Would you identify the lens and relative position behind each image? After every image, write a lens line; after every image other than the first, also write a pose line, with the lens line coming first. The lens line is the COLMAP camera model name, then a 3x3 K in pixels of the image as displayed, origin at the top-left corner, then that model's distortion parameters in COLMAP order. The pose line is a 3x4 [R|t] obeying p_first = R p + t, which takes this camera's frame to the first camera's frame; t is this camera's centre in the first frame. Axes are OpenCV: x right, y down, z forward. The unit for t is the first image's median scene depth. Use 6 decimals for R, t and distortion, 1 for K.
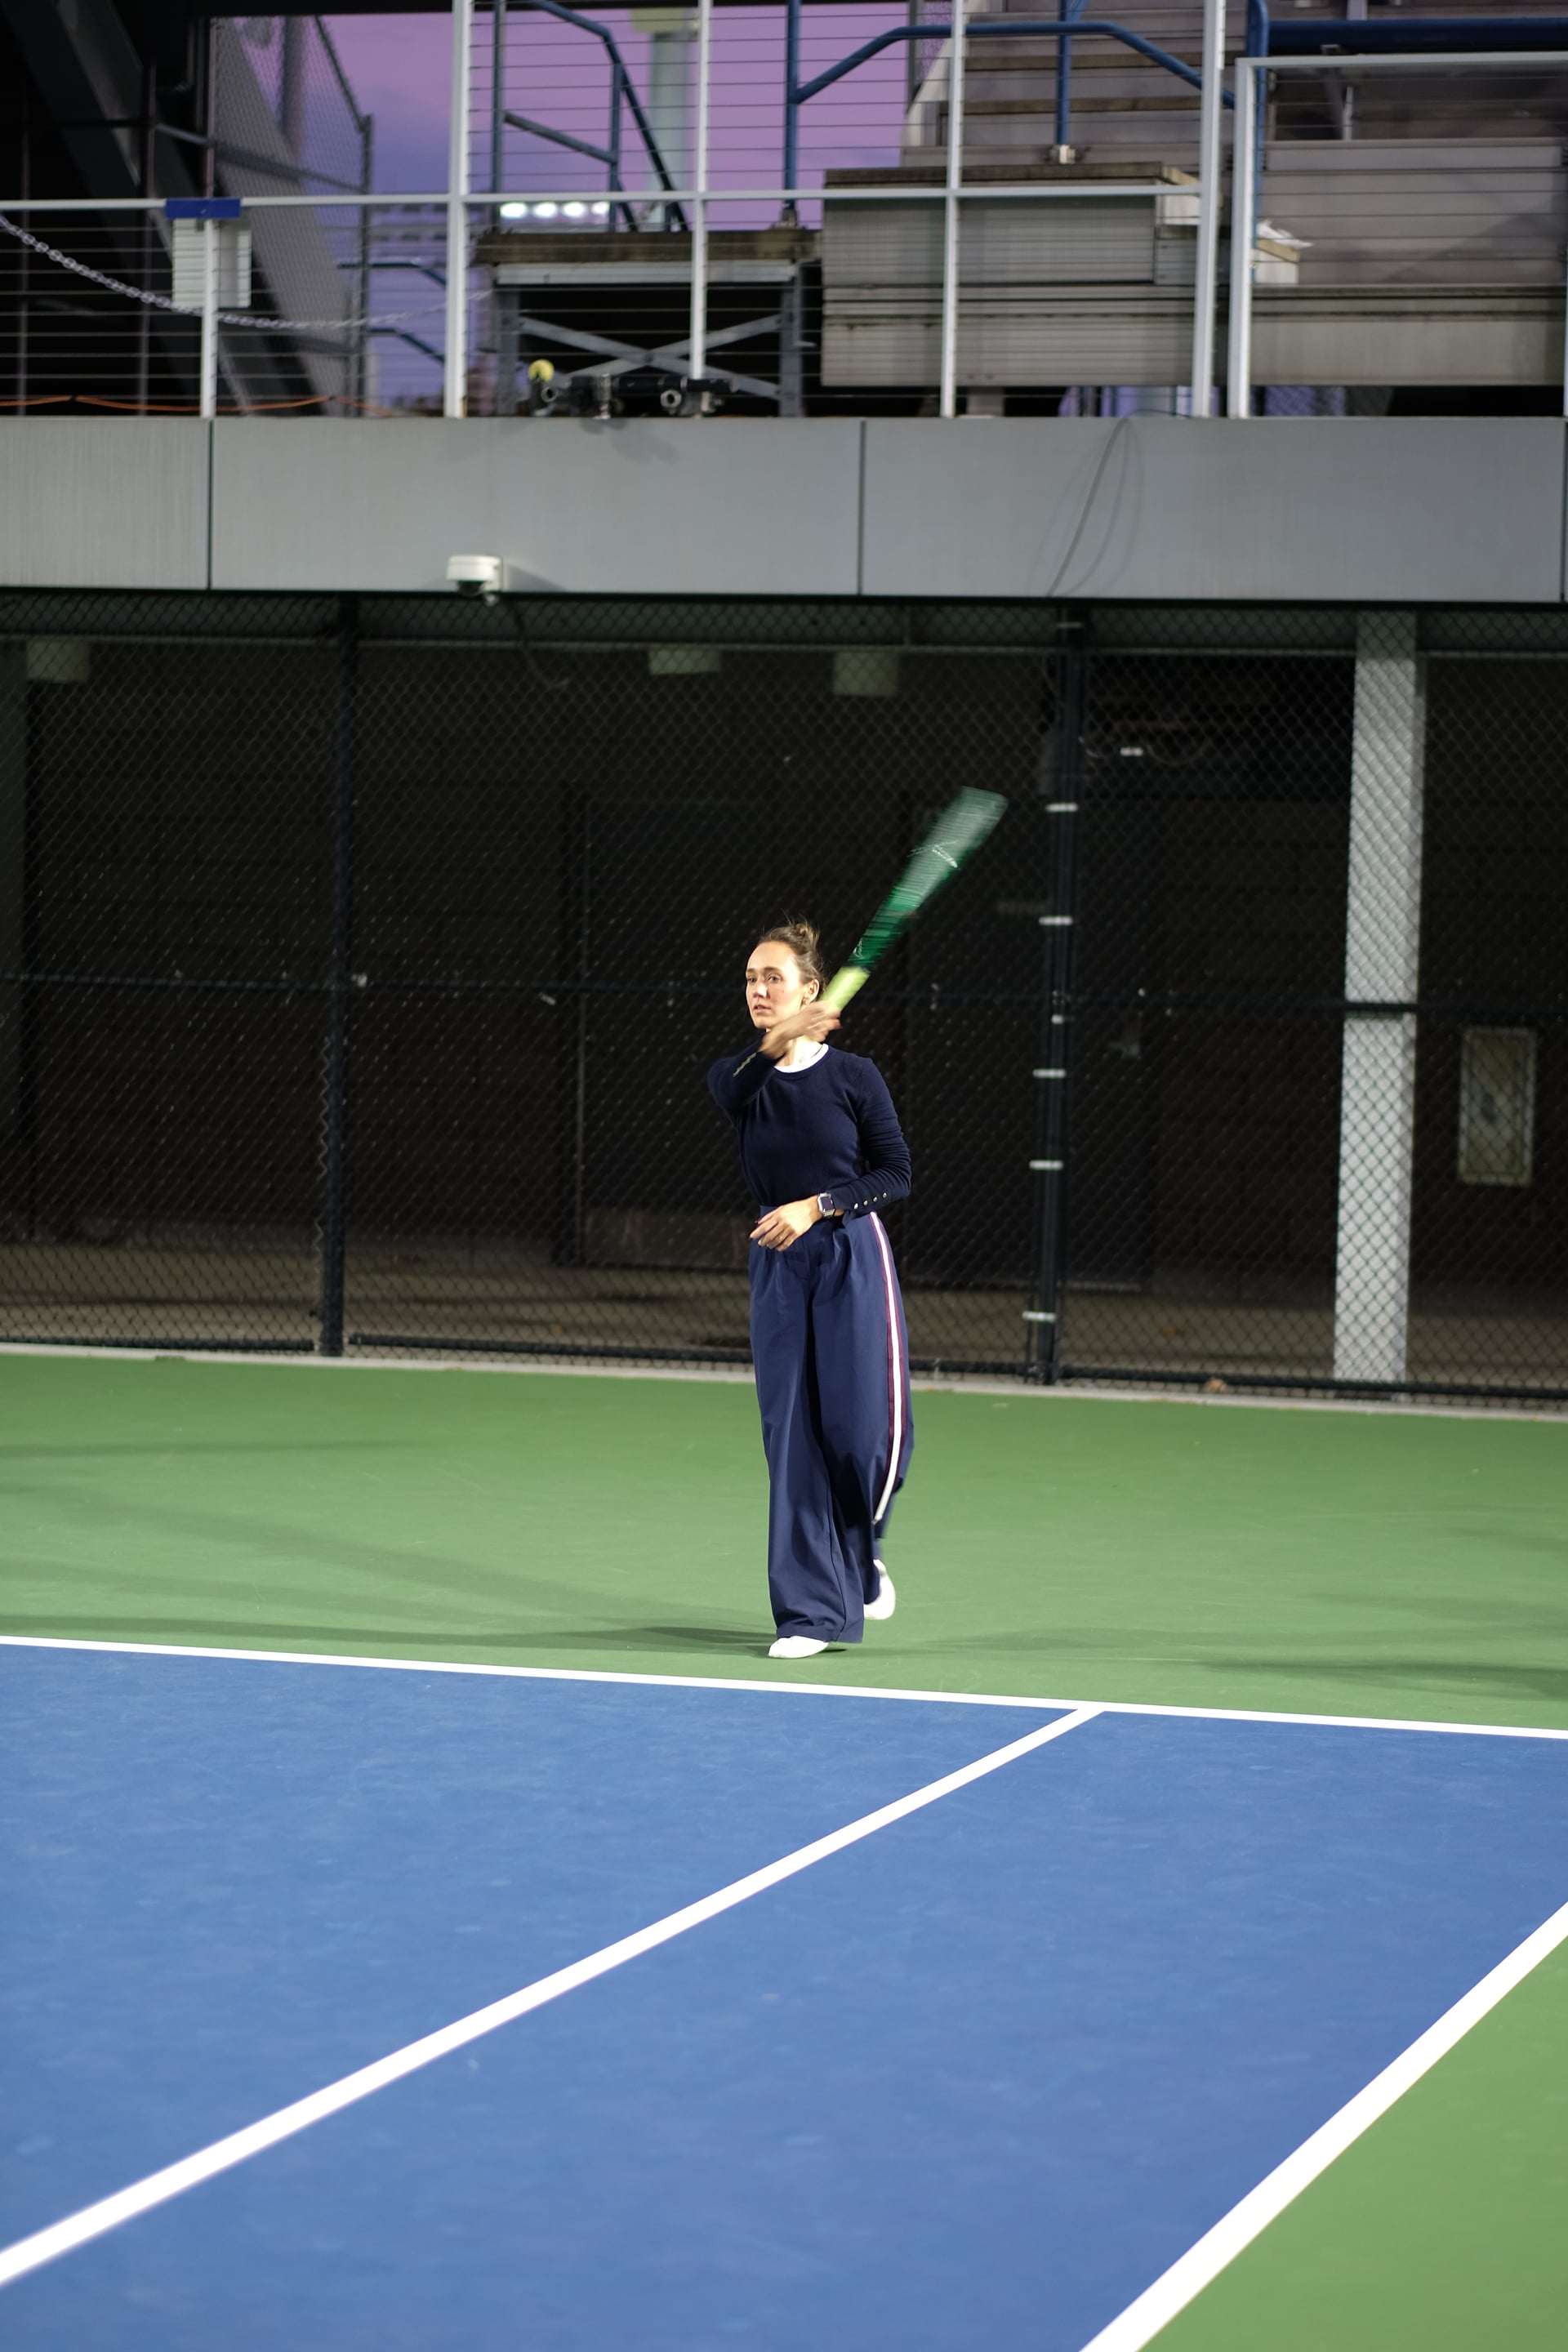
lens RADIAL K [[5909.9, 0, 784.0], [0, 5909.9, 1176.0], [0, 0, 1]] dist [0.091897, -0.818527]
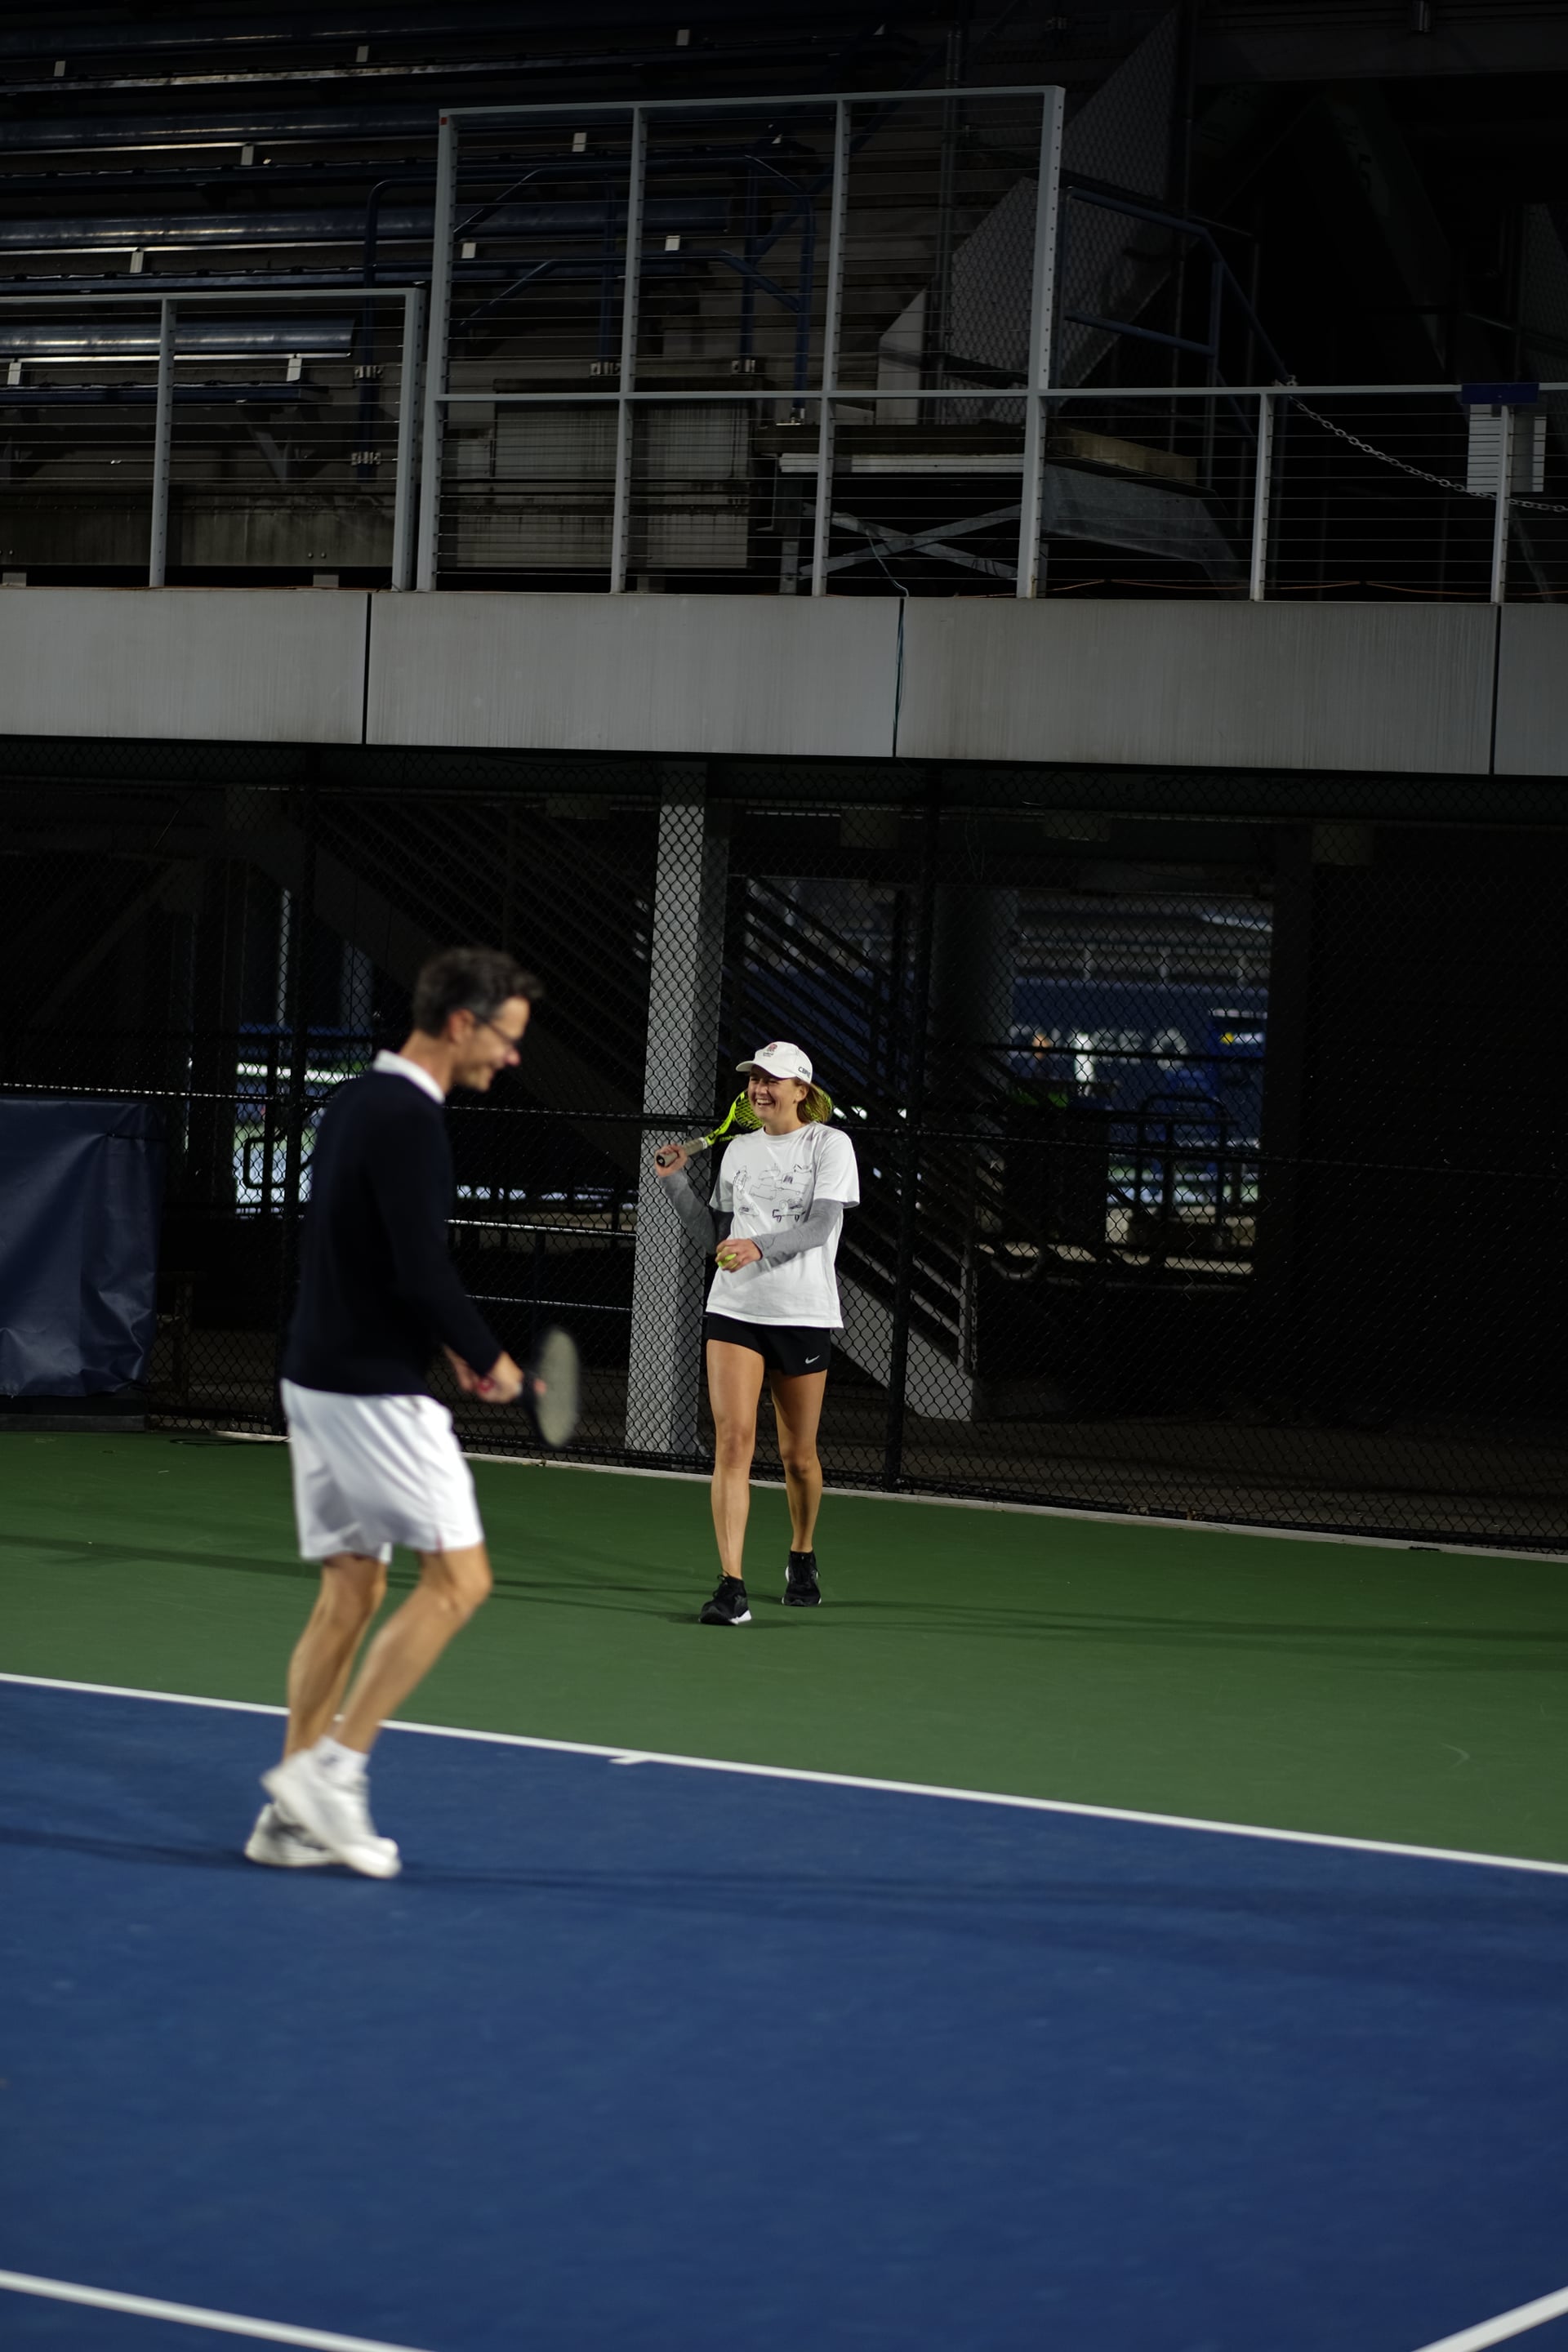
lens RADIAL K [[6015.8, 0, 842.5], [0, 6015.8, 1174.0], [0, 0, 1]] dist [0.119081, -1.091104]
pose [[0.975382, 0.032229, -0.218156, 0.019018], [-0.039408, 0.998813, -0.028635, 0.000812], [0.216974, 0.036527, 0.975494, -0.006472]]
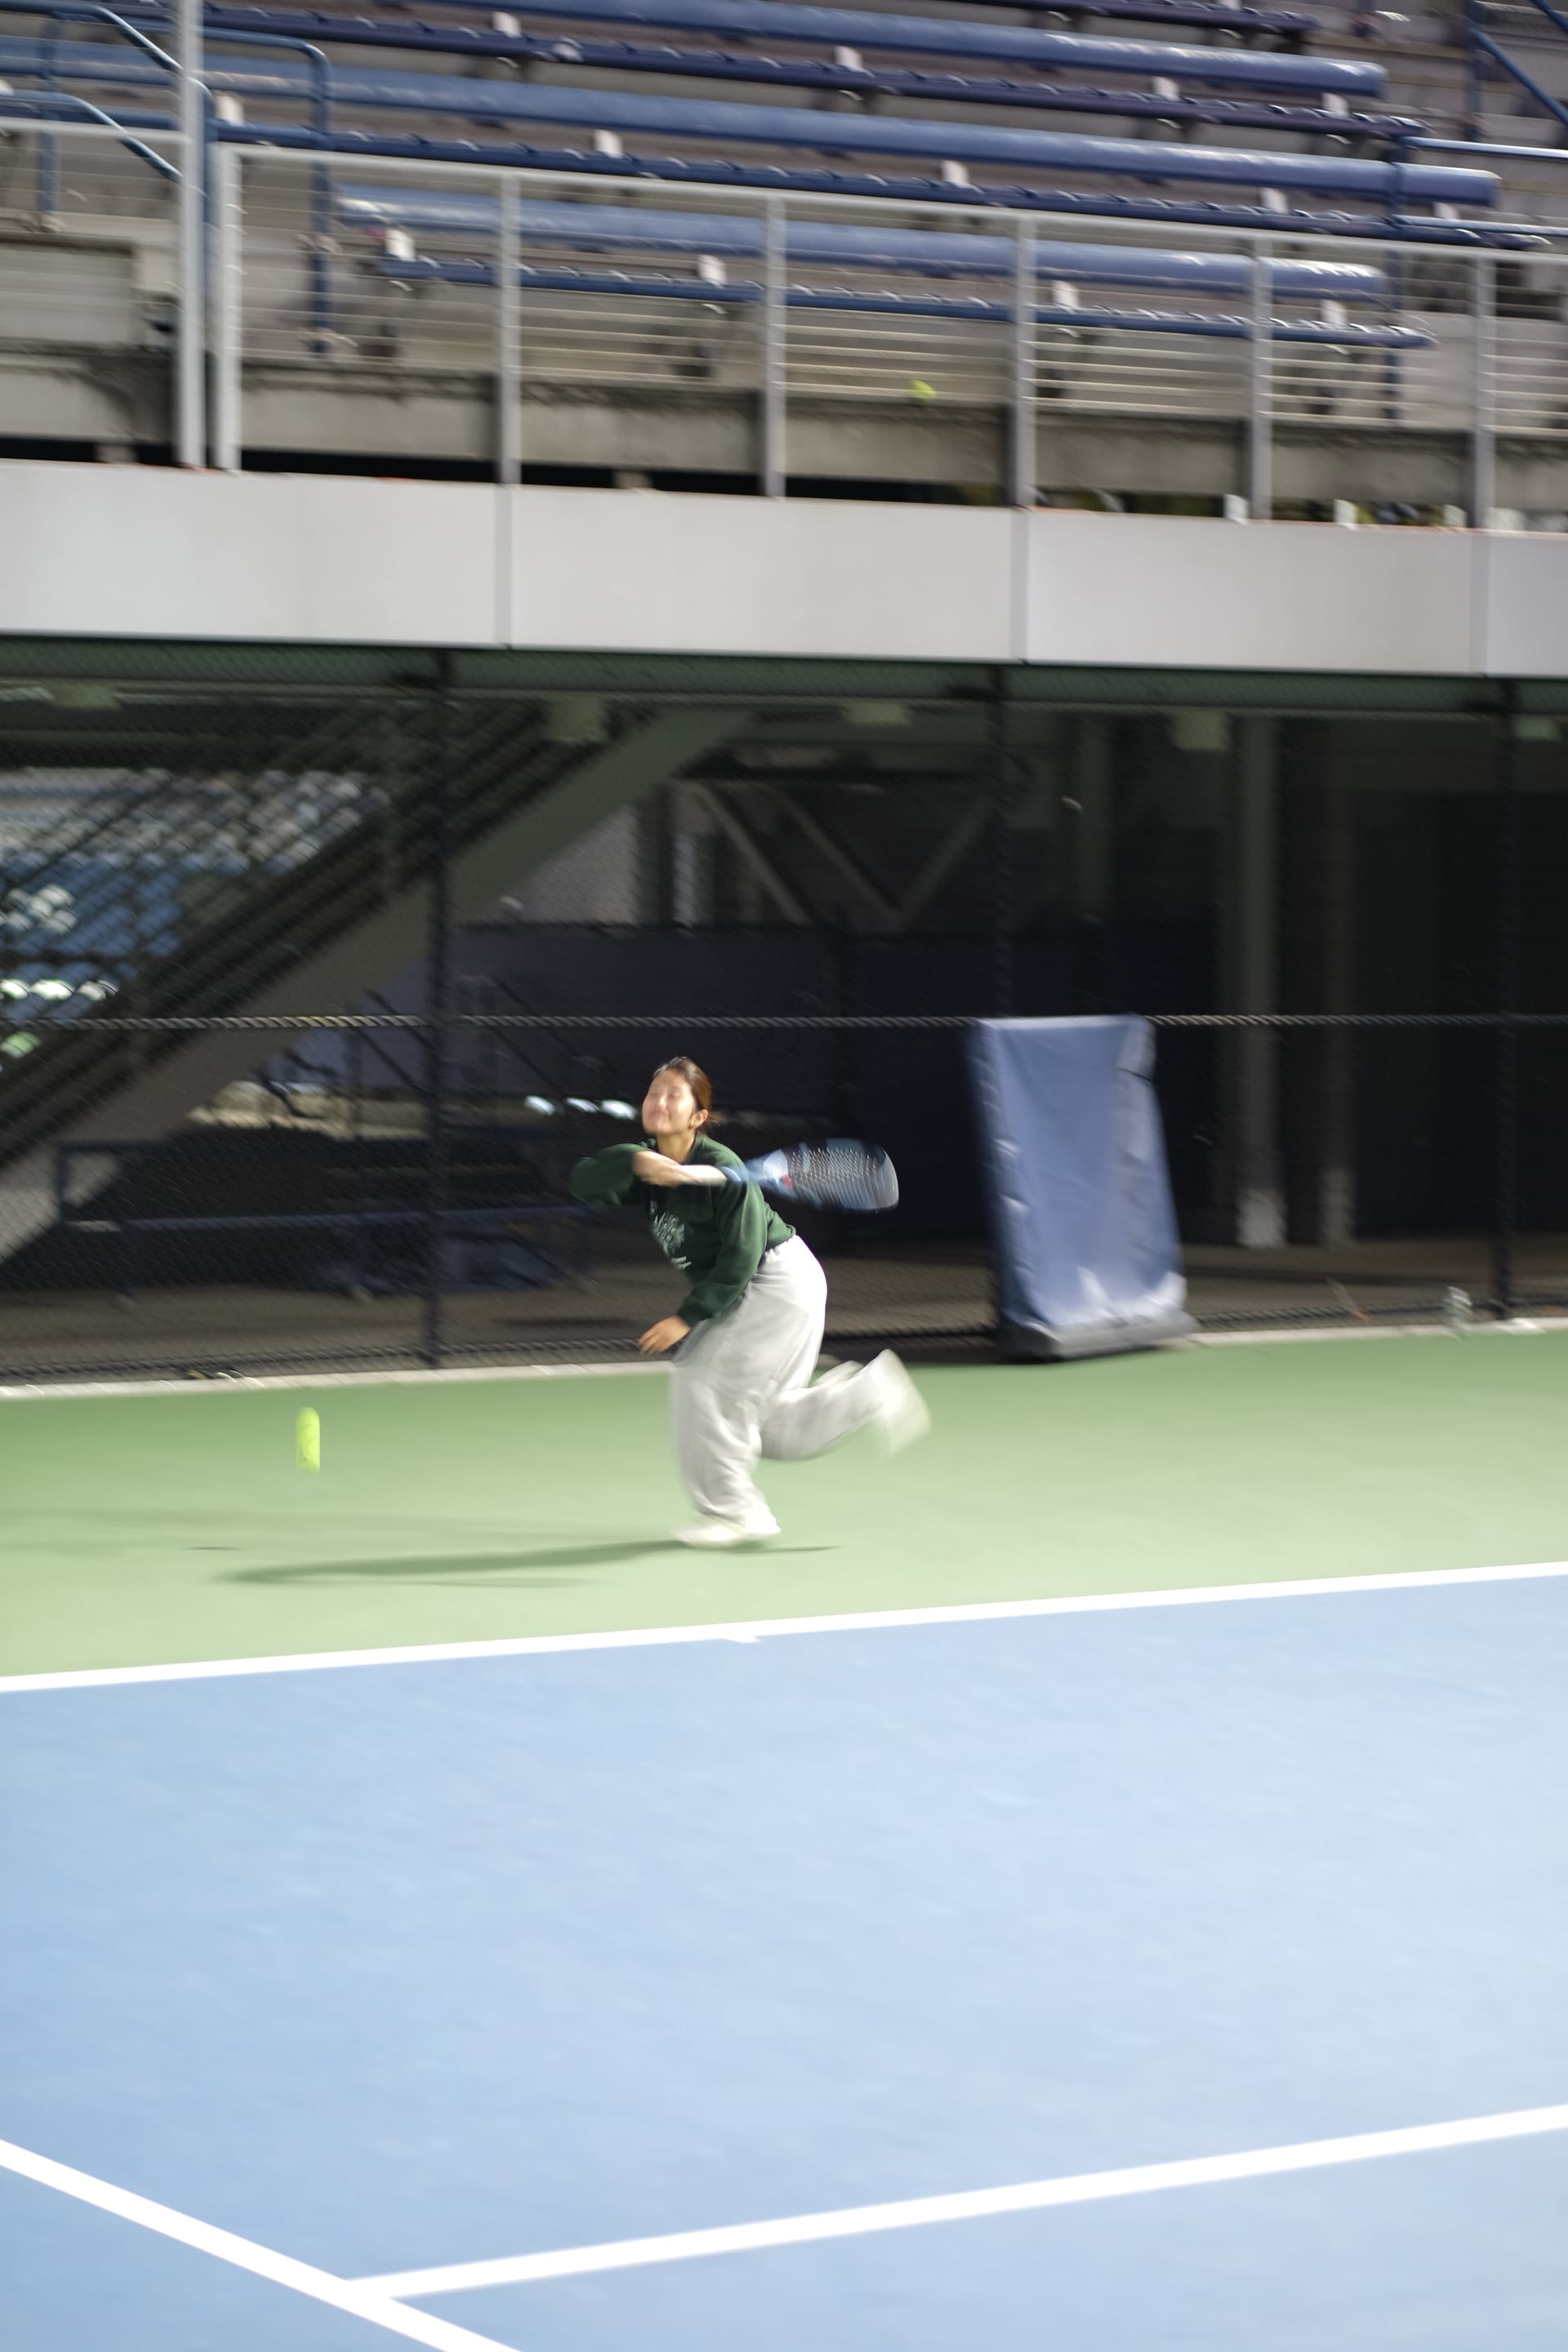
lens RADIAL K [[5909.9, 0, 784.0], [0, 5909.9, 1176.0], [0, 0, 1]] dist [0.091897, -0.818527]
pose [[0.646718, -0.057743, 0.760540, -0.864019], [0.052992, 0.998122, 0.030720, -0.034481], [-0.760886, 0.020435, 0.648564, 0.277039]]
